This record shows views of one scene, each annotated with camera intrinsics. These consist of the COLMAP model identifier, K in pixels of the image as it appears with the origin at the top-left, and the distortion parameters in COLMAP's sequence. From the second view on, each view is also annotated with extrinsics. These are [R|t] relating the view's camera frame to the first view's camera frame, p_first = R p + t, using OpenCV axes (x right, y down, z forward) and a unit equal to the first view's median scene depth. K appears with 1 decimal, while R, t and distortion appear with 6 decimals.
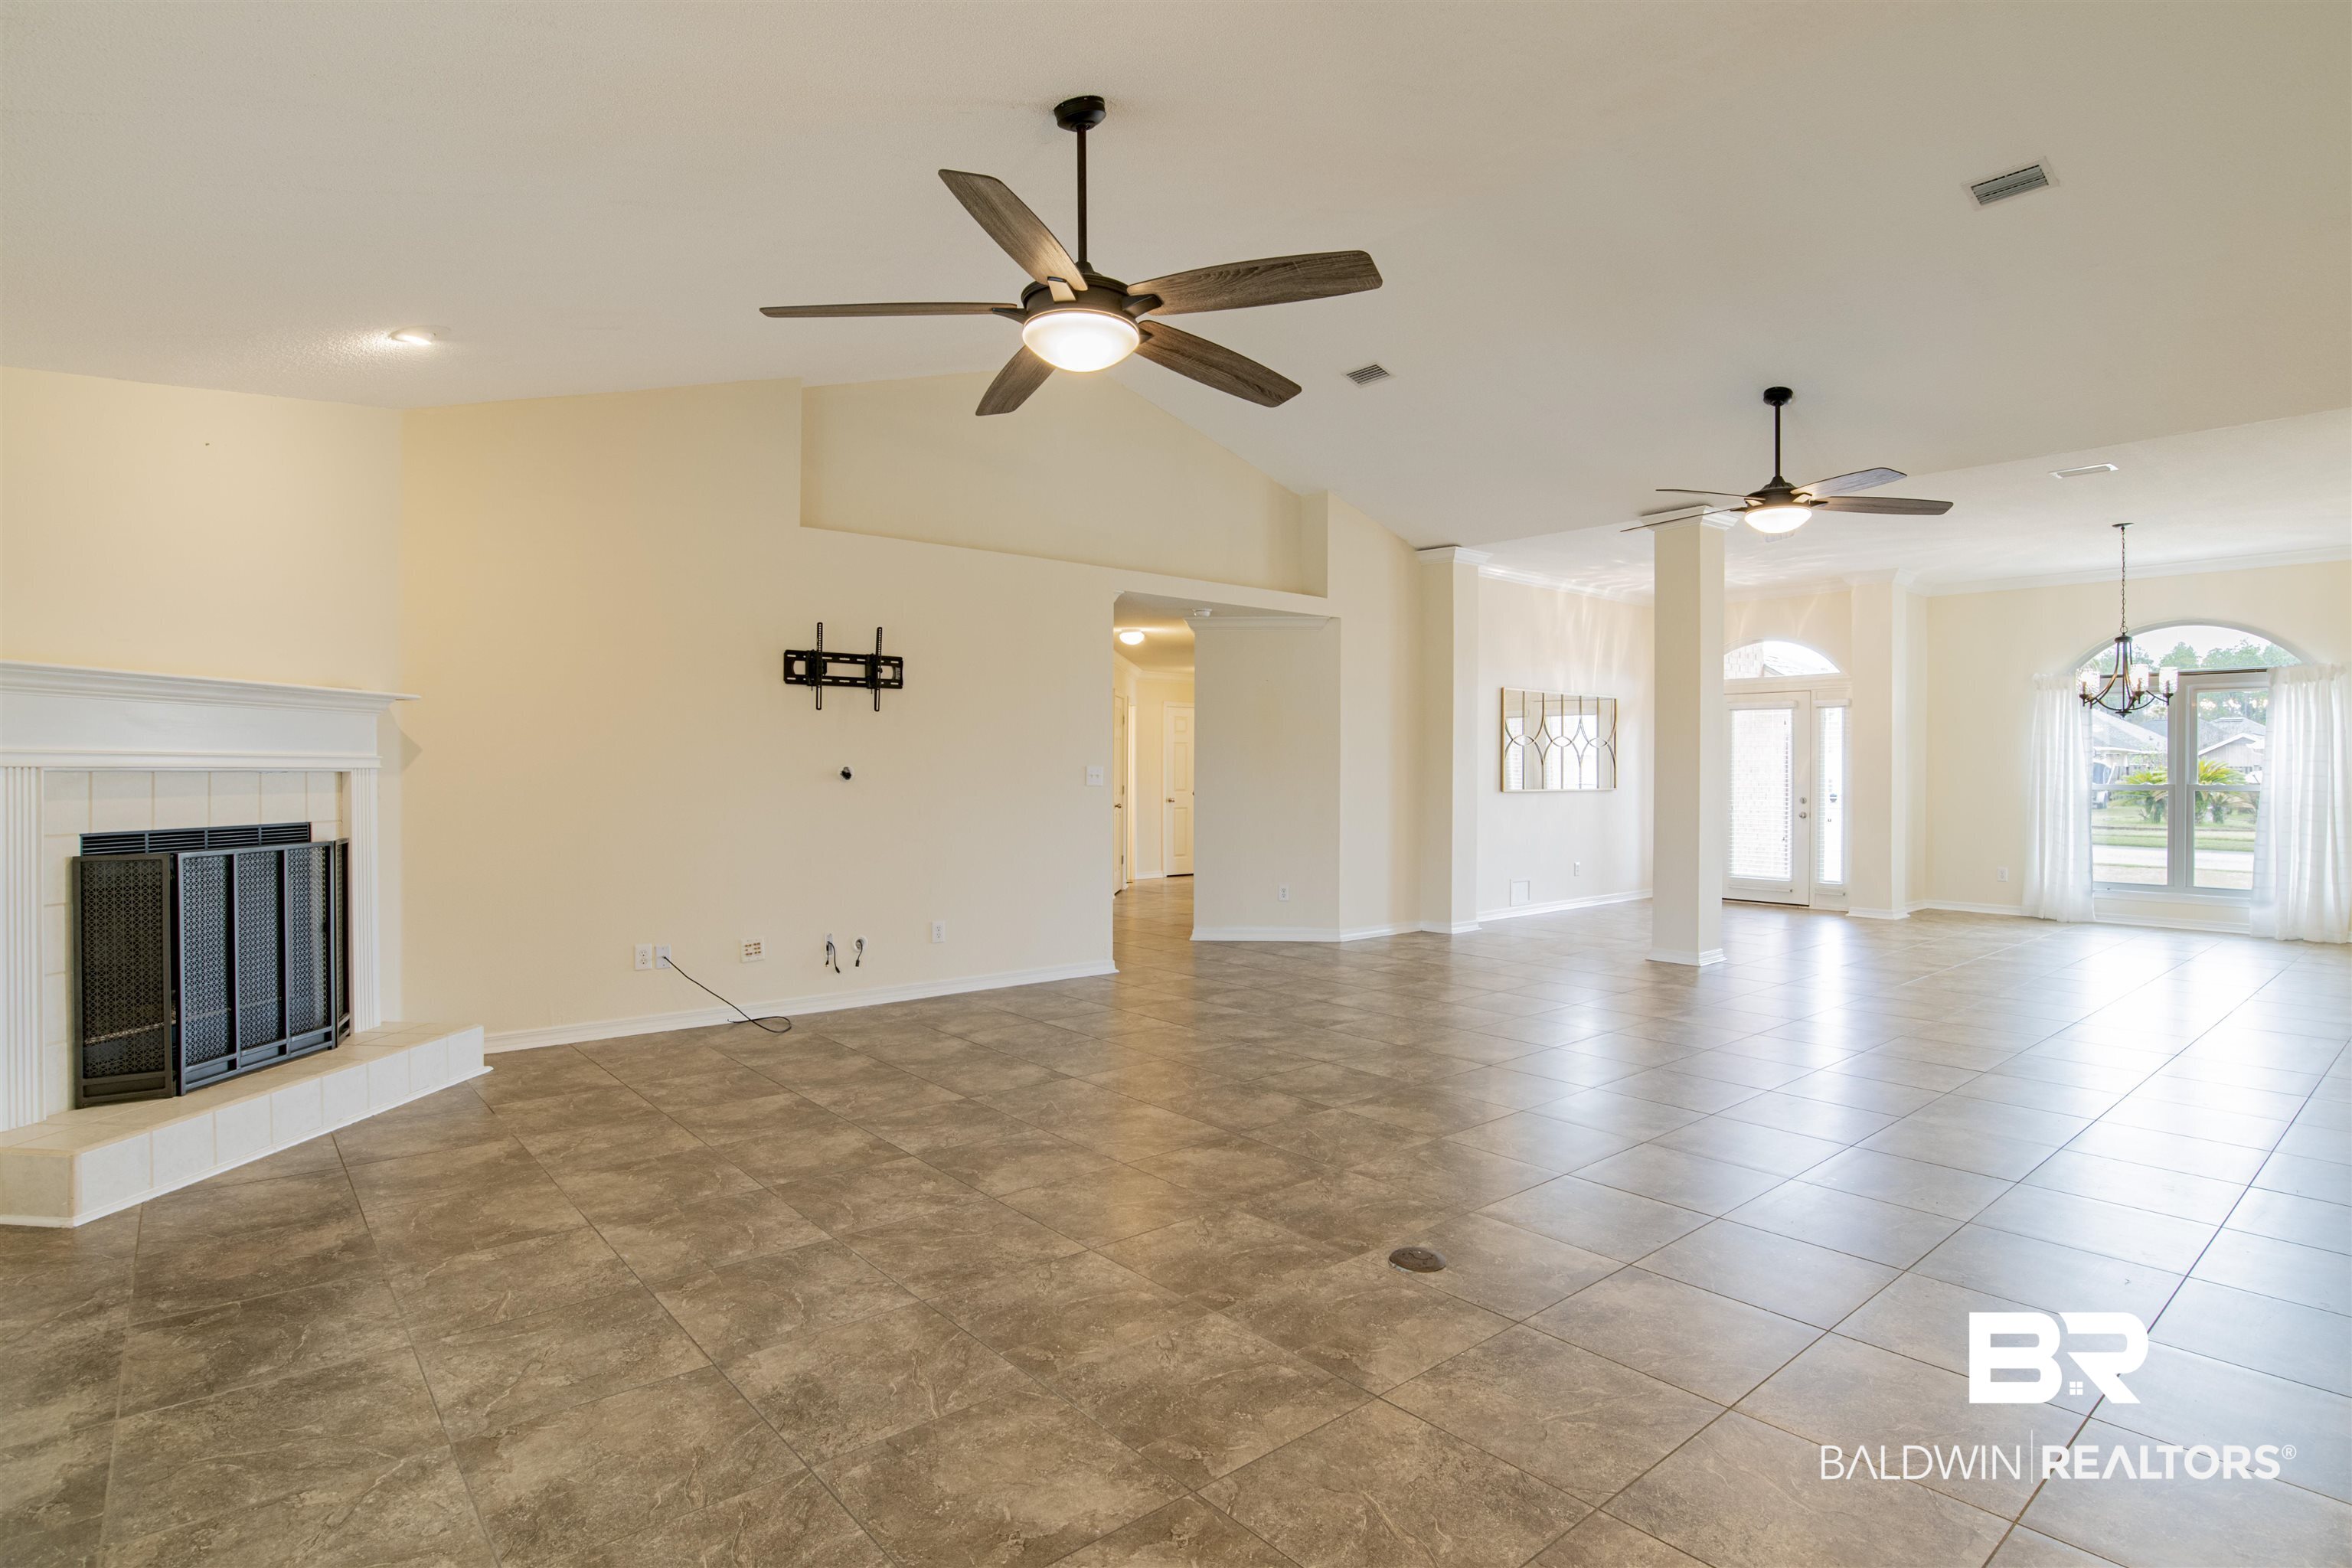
lens RADIAL K [[1208.4, 0, 1179.6], [0, 1208.4, 771.2], [0, 0, 1]] dist [-0.058278, 0.019548]
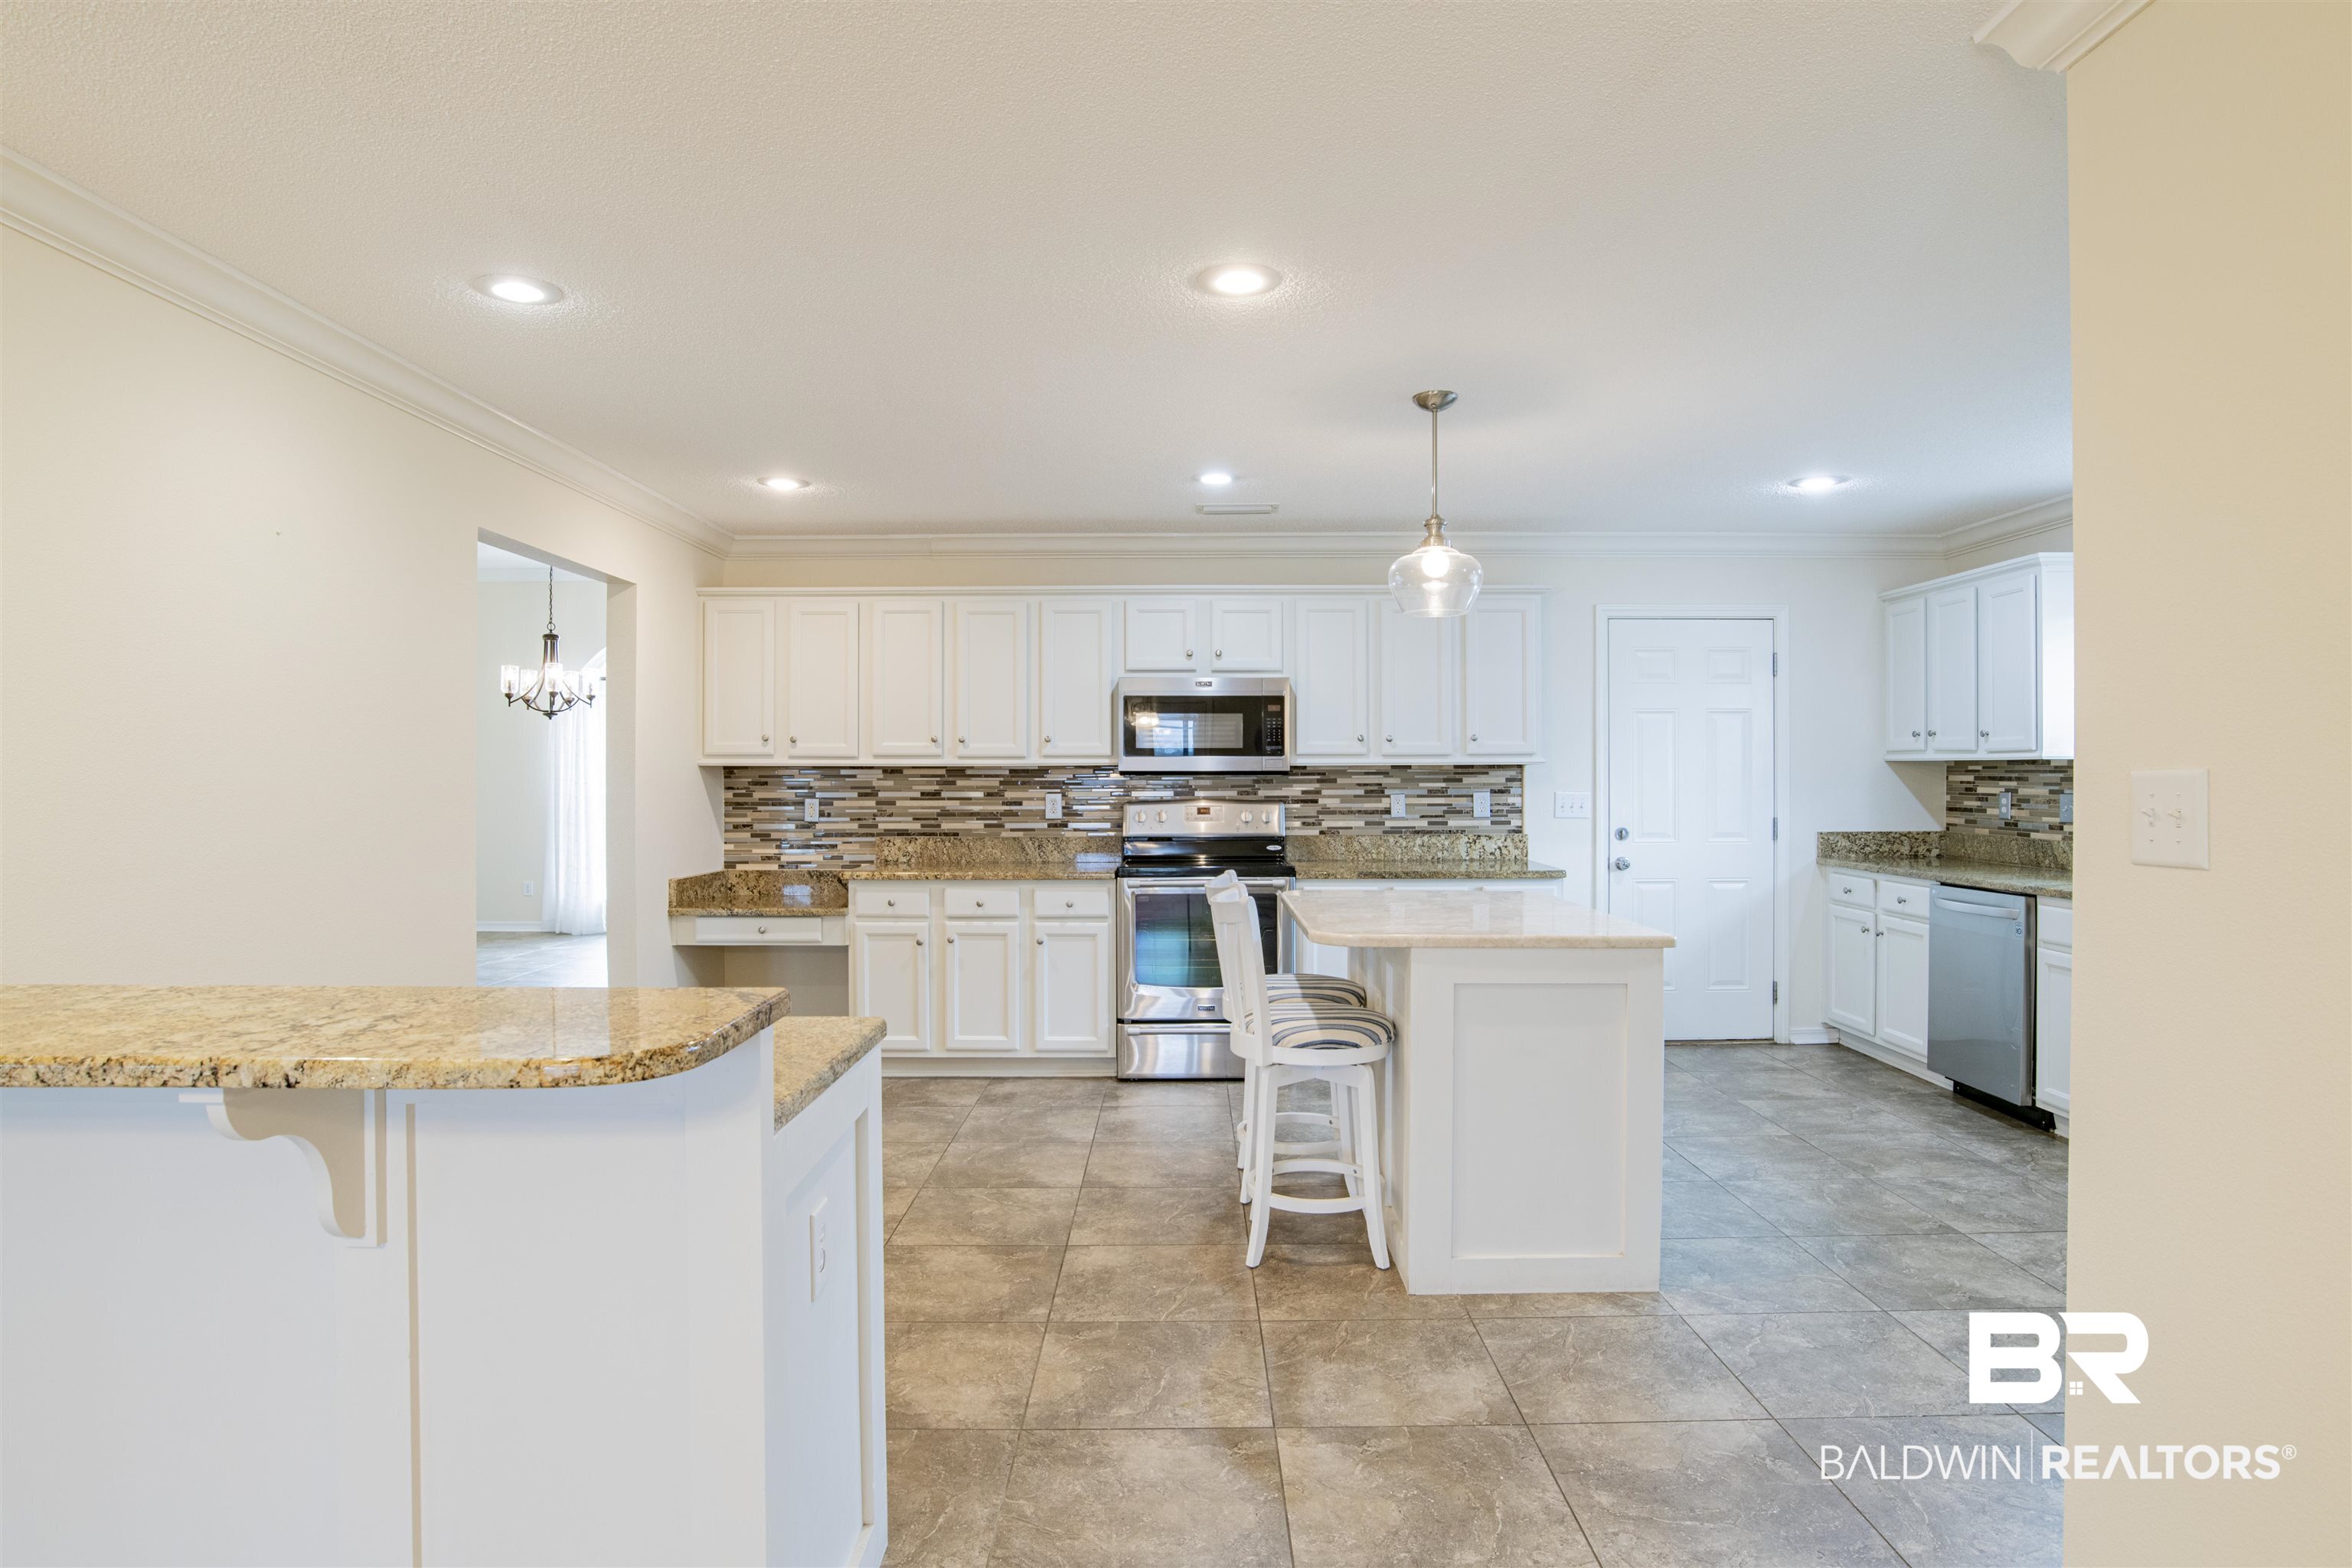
lens RADIAL K [[1276.5, 0, 1191.9], [0, 1276.5, 783.4], [0, 0, 1]] dist [-0.056775, 0.023222]
pose [[0.648601, -0.010209, 0.761060, 0.483200], [0.007201, 0.999948, 0.007276, 0.002607], [-0.761094, 0.000762, 0.648641, -0.073139]]
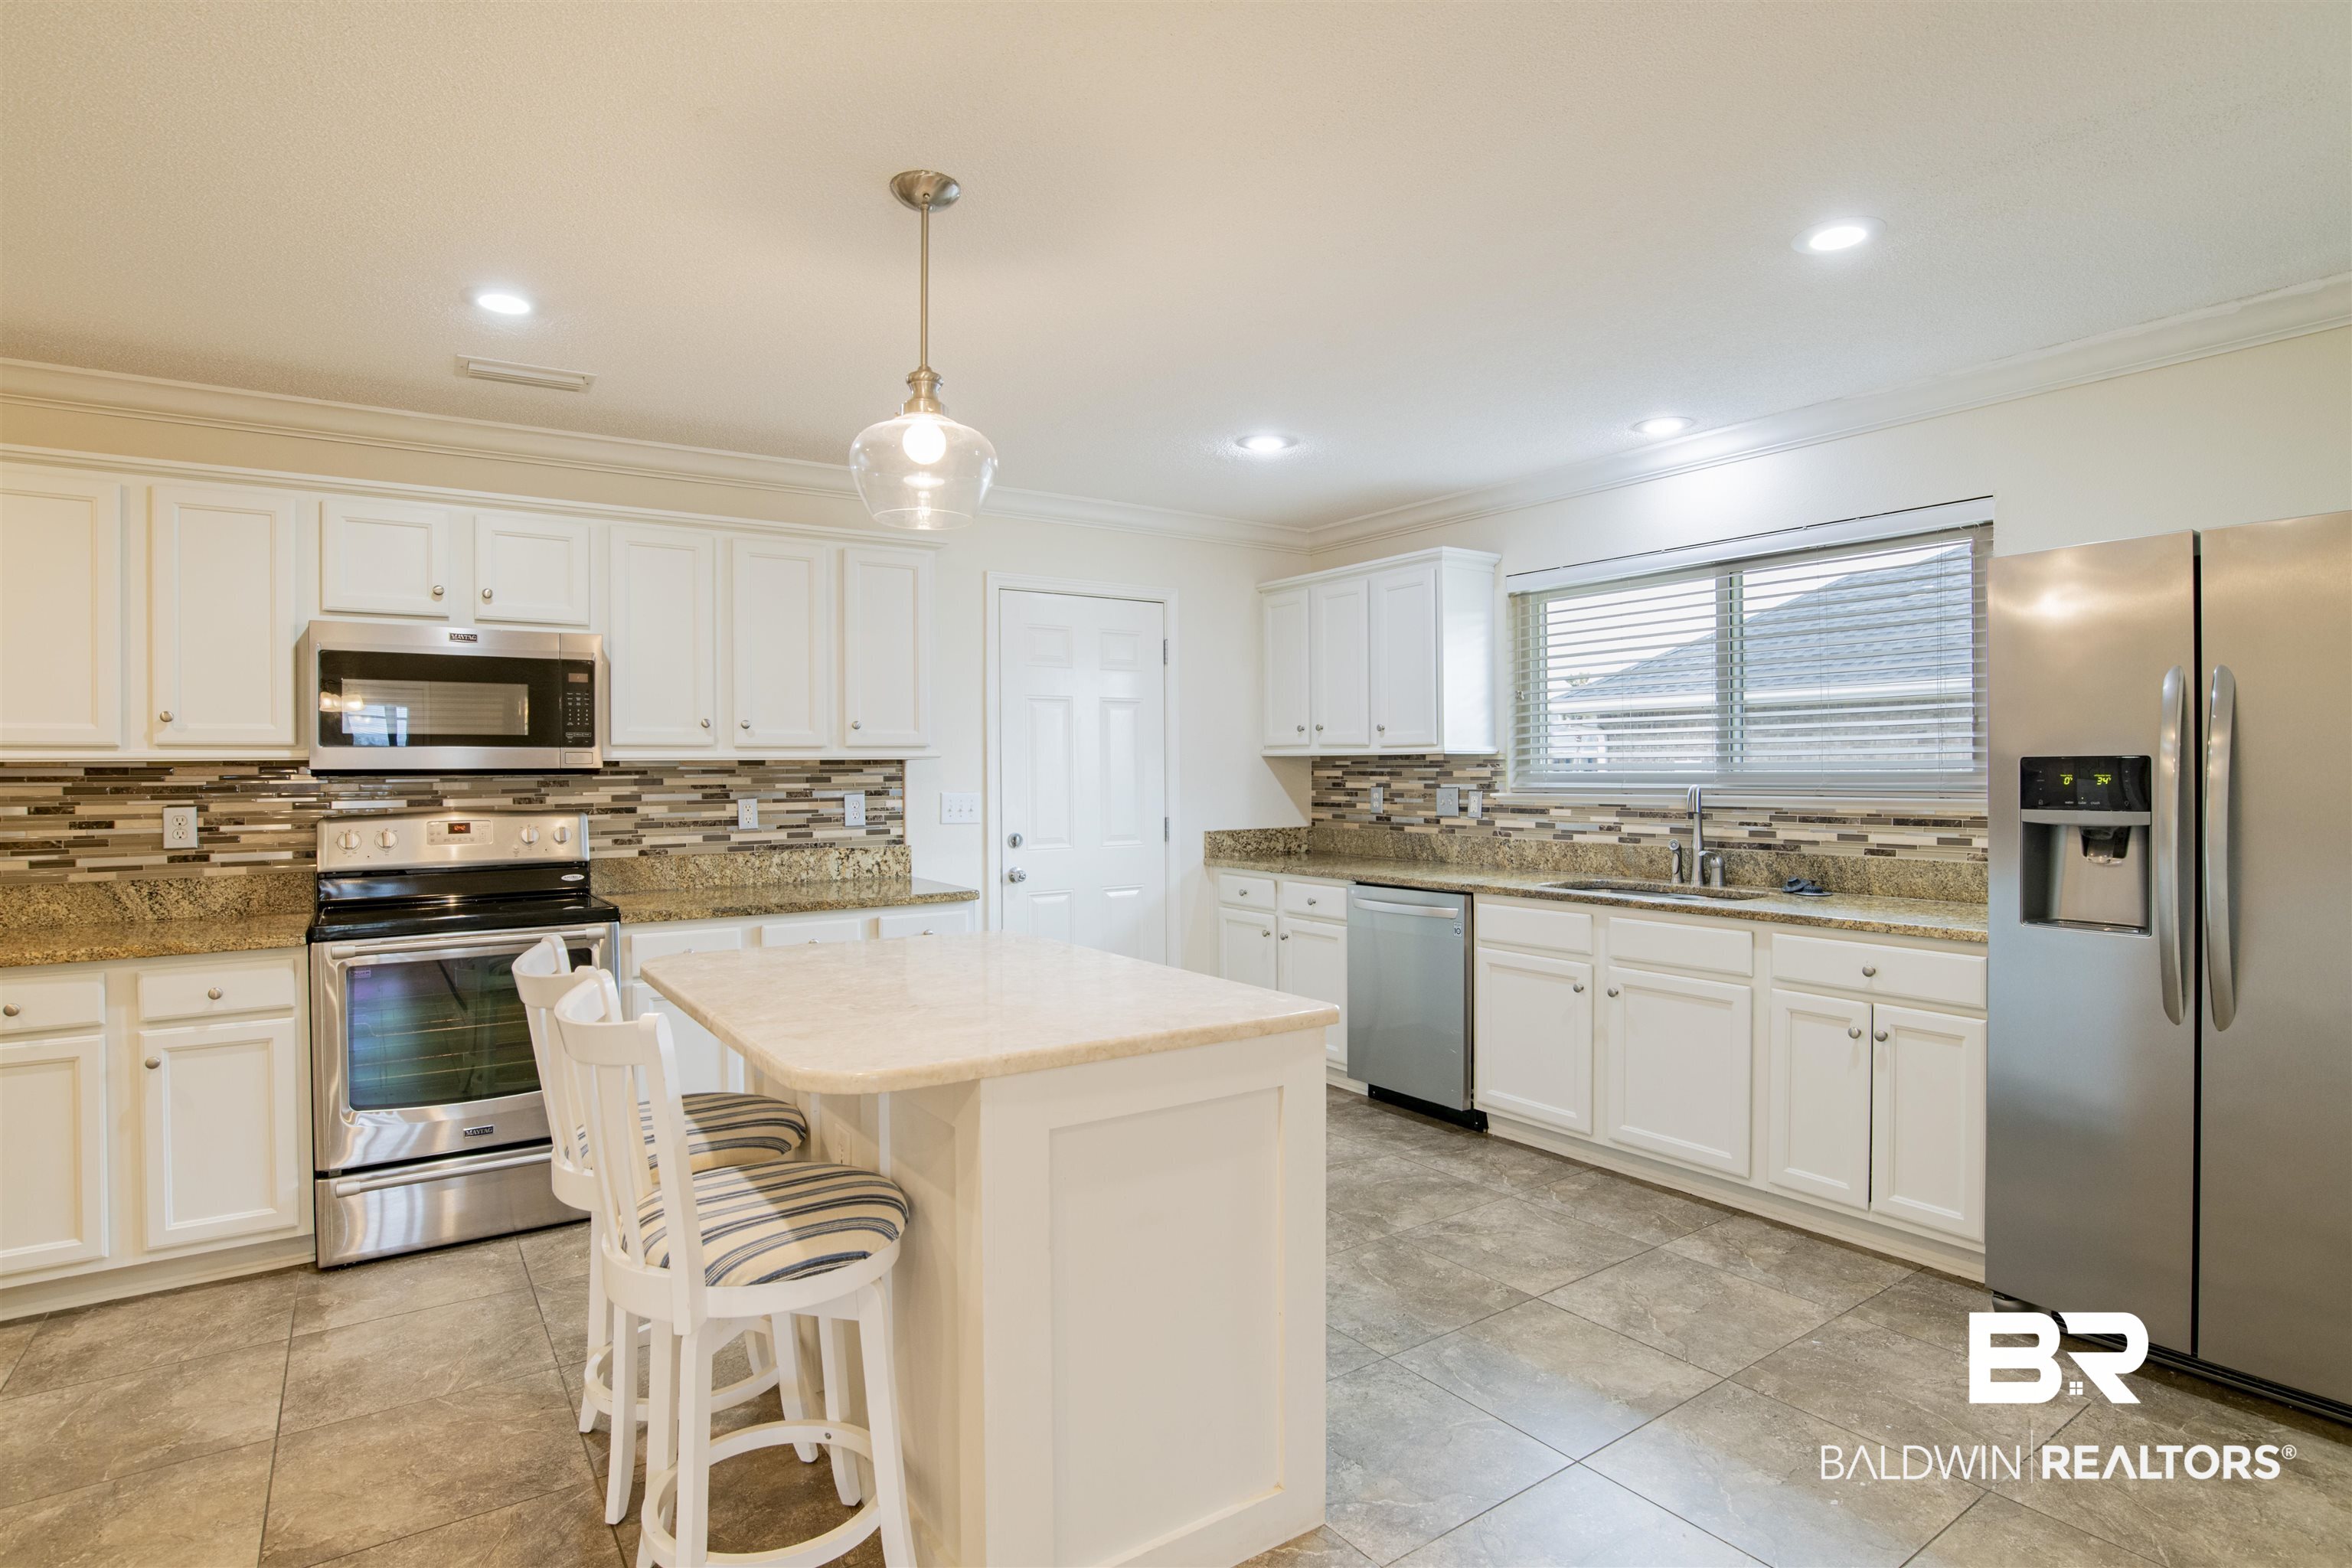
lens RADIAL K [[1208.4, 0, 1185.6], [0, 1208.4, 770.7], [0, 0, 1]] dist [-0.058278, 0.019548]
pose [[0.103487, -0.005426, 0.994616, 0.661338], [0.011311, 0.999927, 0.004278, 0.002691], [-0.994566, 0.010807, 0.103541, 0.114707]]
